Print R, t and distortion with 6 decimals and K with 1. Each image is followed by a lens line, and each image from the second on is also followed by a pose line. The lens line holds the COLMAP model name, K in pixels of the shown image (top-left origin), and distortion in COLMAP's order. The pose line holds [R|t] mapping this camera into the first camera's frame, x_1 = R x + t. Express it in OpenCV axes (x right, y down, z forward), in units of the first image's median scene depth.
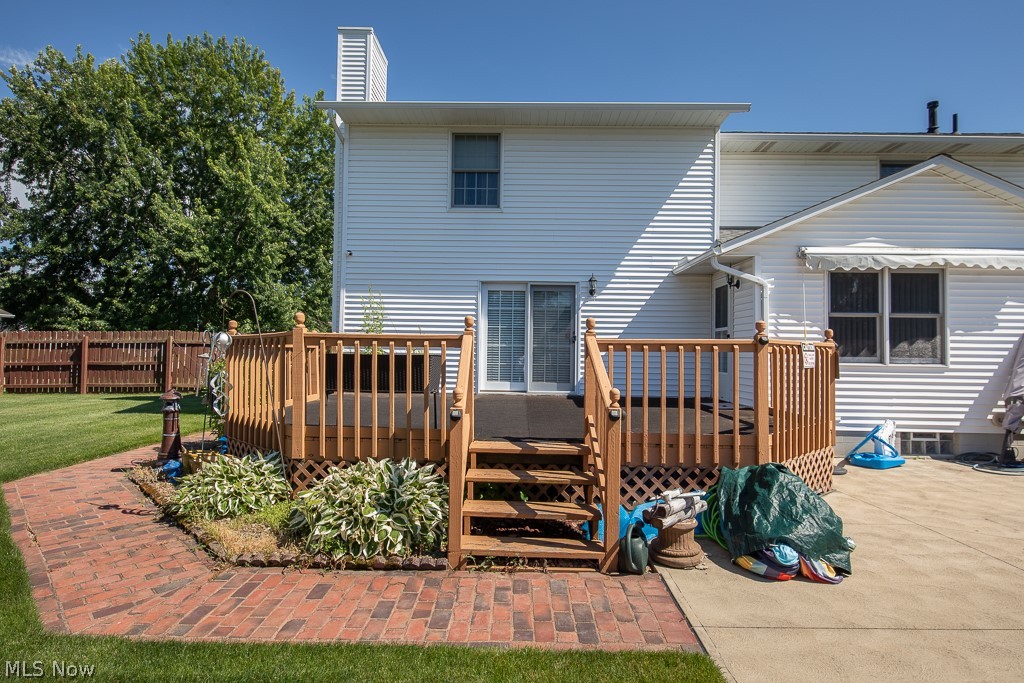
lens RADIAL K [[545.9, 0, 509.7], [0, 545.9, 333.6], [0, 0, 1]] dist [0.012704, -0.000367]
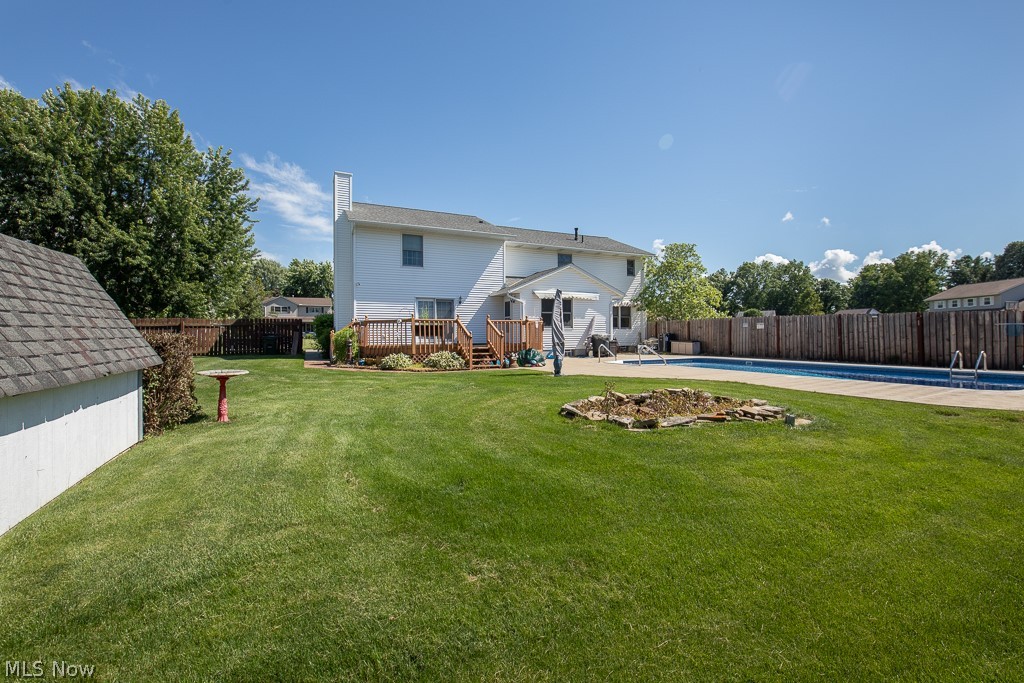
lens RADIAL K [[448.9, 0, 511.2], [0, 448.9, 341.3], [0, 0, 1]] dist [-0.002543, -0.000416]
pose [[0.897030, -0.026505, 0.441174, -0.567920], [0.005151, 0.998759, 0.049530, 0.000872], [-0.441940, -0.042157, 0.896053, -0.983685]]
